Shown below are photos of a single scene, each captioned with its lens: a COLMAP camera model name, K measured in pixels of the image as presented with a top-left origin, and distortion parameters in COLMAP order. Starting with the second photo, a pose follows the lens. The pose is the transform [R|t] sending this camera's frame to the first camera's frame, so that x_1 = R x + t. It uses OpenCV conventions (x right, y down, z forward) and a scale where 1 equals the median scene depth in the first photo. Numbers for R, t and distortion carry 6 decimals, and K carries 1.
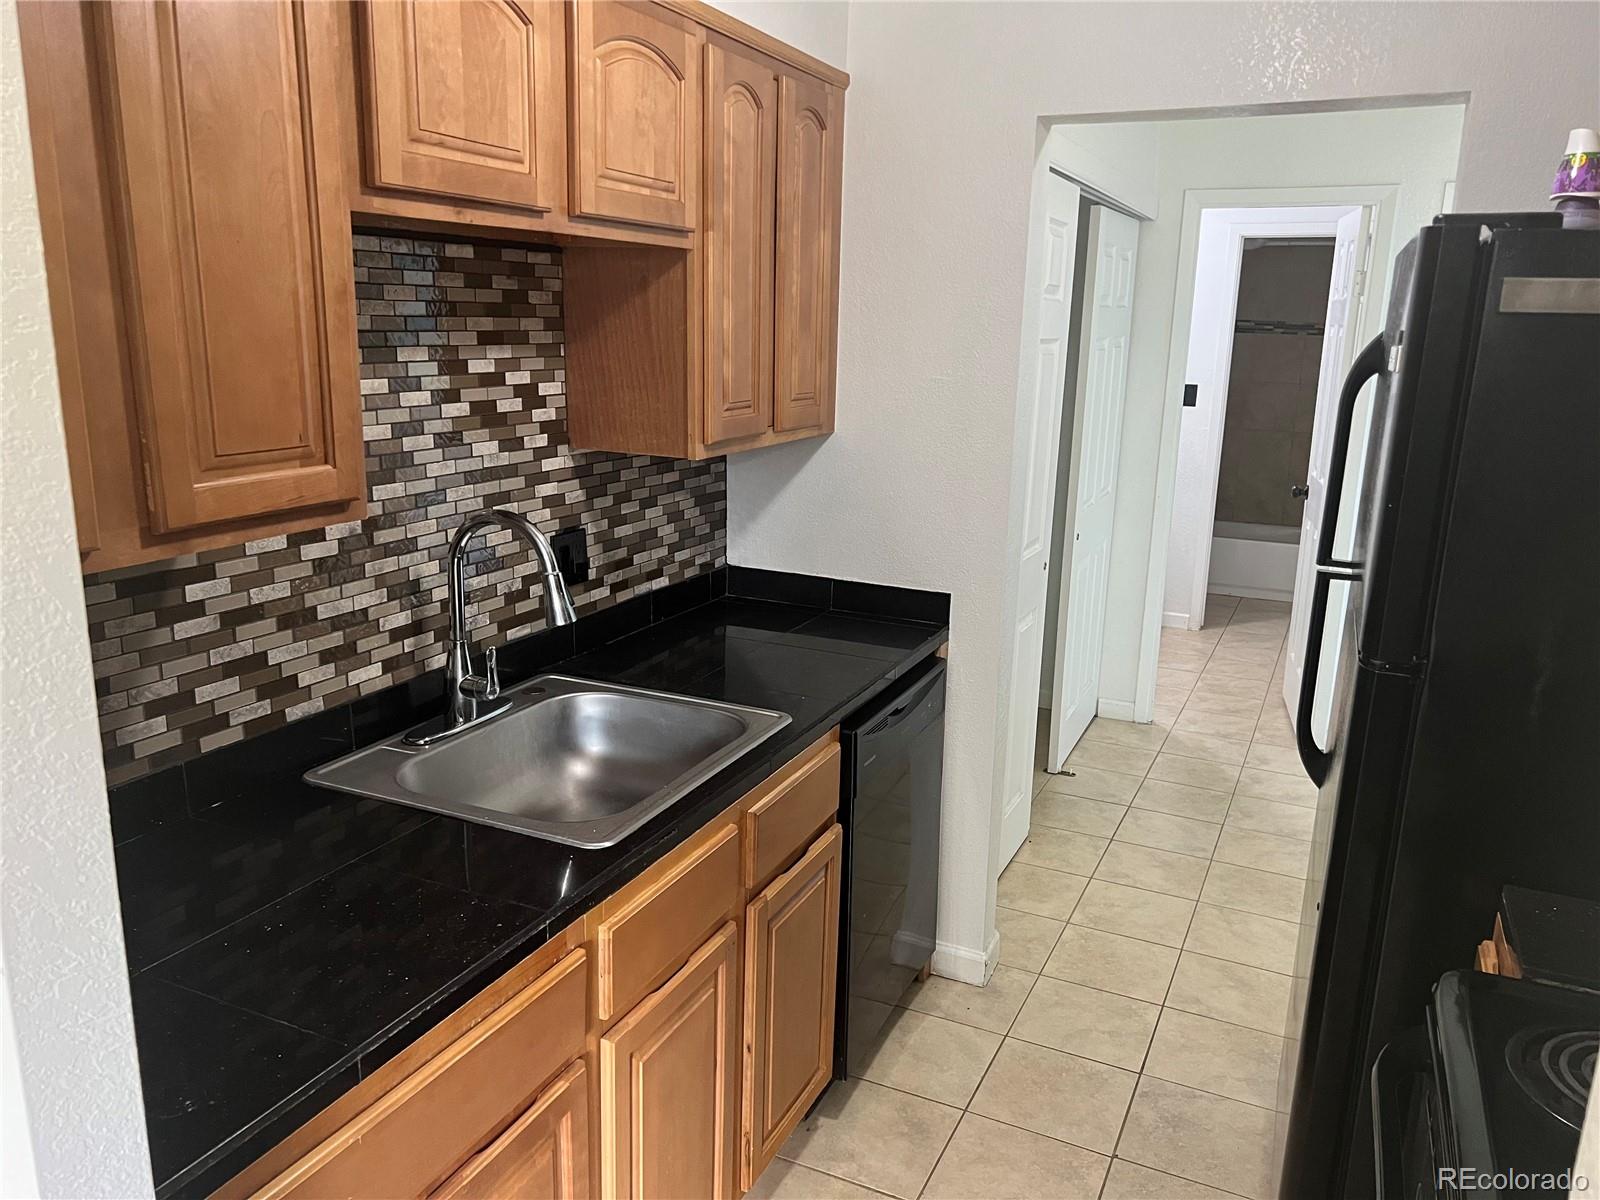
lens RADIAL K [[1207.5, 0, 791.1], [0, 1207.5, 605.5], [0, 0, 1]] dist [0.049912, -0.052242]
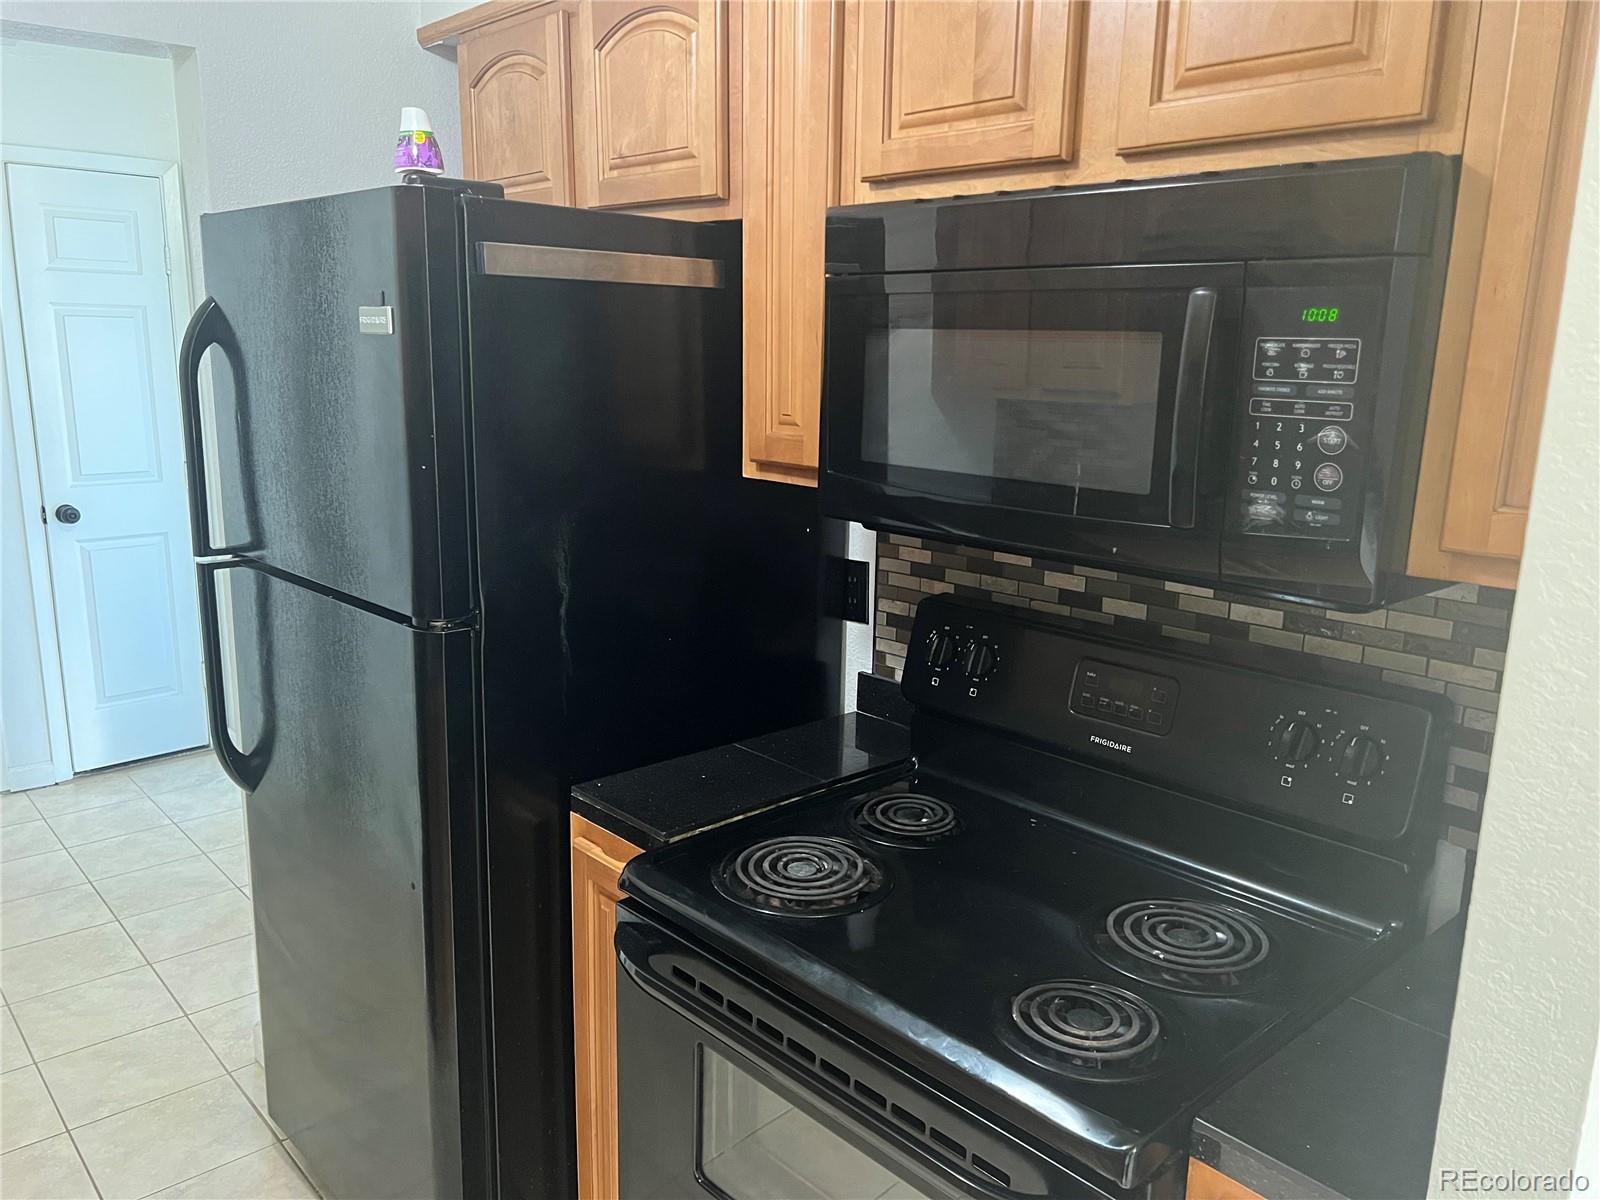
lens RADIAL K [[1207.5, 0, 799.4], [0, 1207.5, 612.5], [0, 0, 1]] dist [0.049912, -0.052242]
pose [[0.378771, -0.216866, 0.899723, -0.249247], [0.205437, 0.967607, 0.146743, -0.039085], [-0.902402, 0.129254, 0.411053, 0.260214]]
